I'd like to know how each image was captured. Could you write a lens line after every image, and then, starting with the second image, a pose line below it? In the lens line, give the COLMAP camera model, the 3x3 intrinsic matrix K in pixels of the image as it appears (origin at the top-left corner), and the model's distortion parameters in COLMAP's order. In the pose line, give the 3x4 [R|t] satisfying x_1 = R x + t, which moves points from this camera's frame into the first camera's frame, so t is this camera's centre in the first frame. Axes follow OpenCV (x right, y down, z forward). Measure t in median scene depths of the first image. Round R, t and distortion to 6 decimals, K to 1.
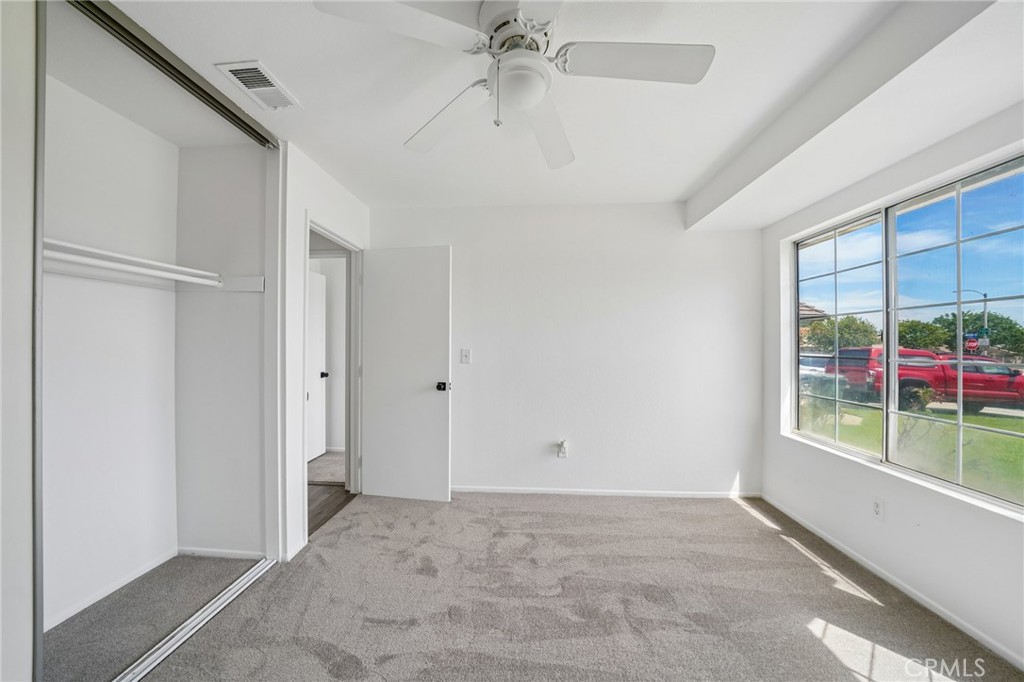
lens RADIAL K [[350.3, 0, 495.6], [0, 350.3, 343.0], [0, 0, 1]] dist [-0.017966, -0.000087]
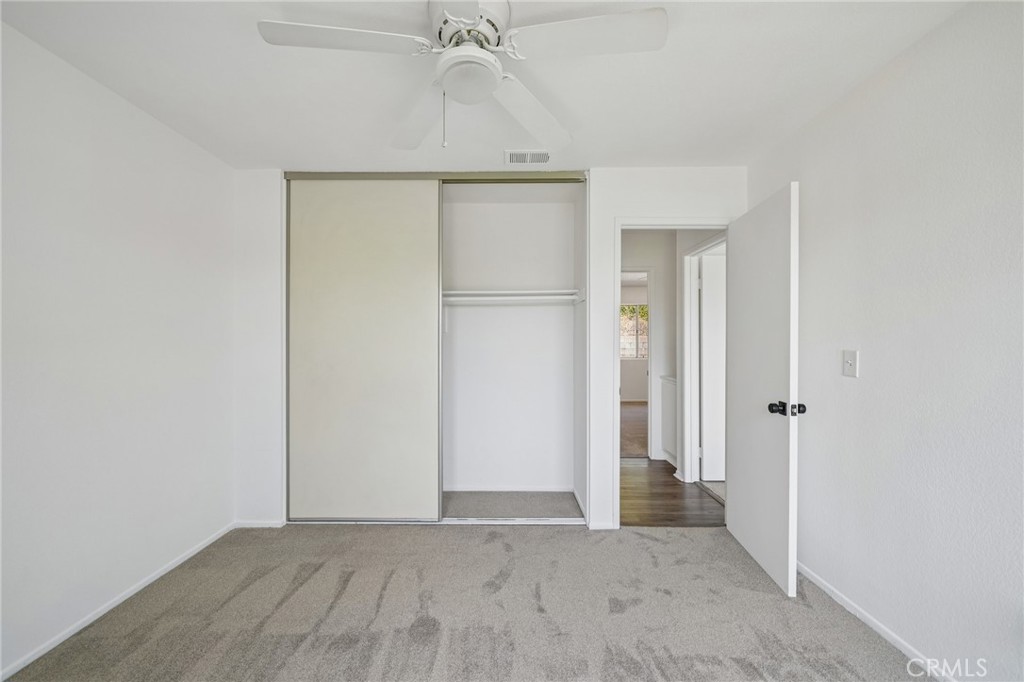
lens RADIAL K [[410.0, 0, 516.1], [0, 410.0, 337.5], [0, 0, 1]] dist [0.001155, 0.001205]
pose [[0.100220, -0.011302, -0.994901, 0.689802], [0.004951, 0.999929, -0.010861, 0.001314], [0.994953, -0.003837, 0.100268, 0.563252]]
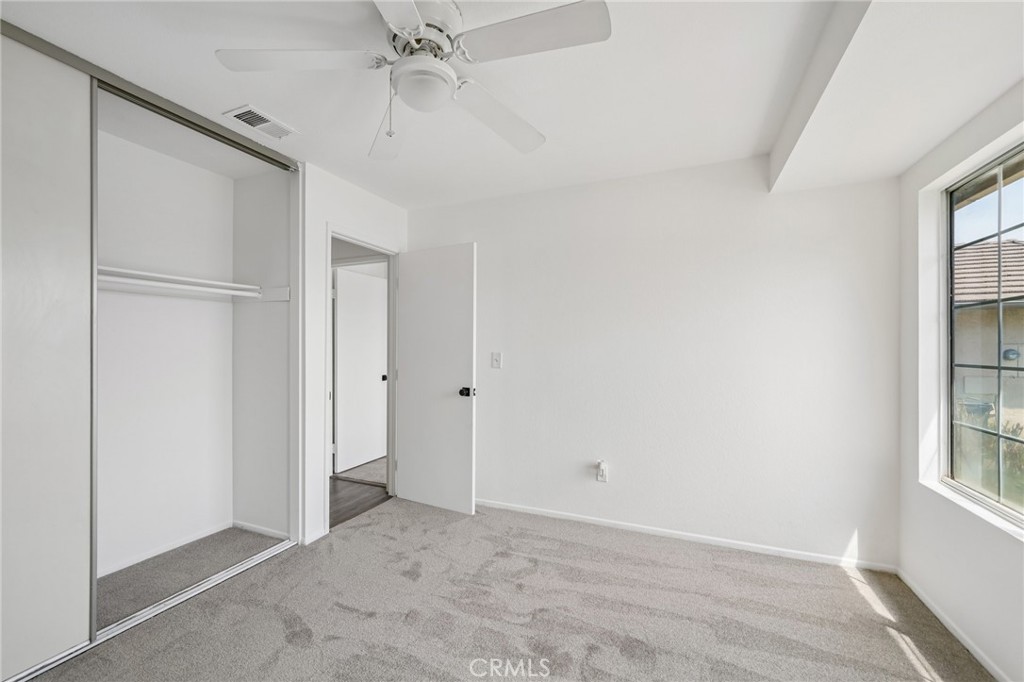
lens RADIAL K [[410.0, 0, 491.6], [0, 410.0, 347.4], [0, 0, 1]] dist [0.001155, 0.001205]
pose [[0.942046, -0.000954, -0.335481, 0.360661], [0.002183, 0.999992, 0.003285, 0.000303], [0.335476, -0.003827, 0.942041, -0.027128]]
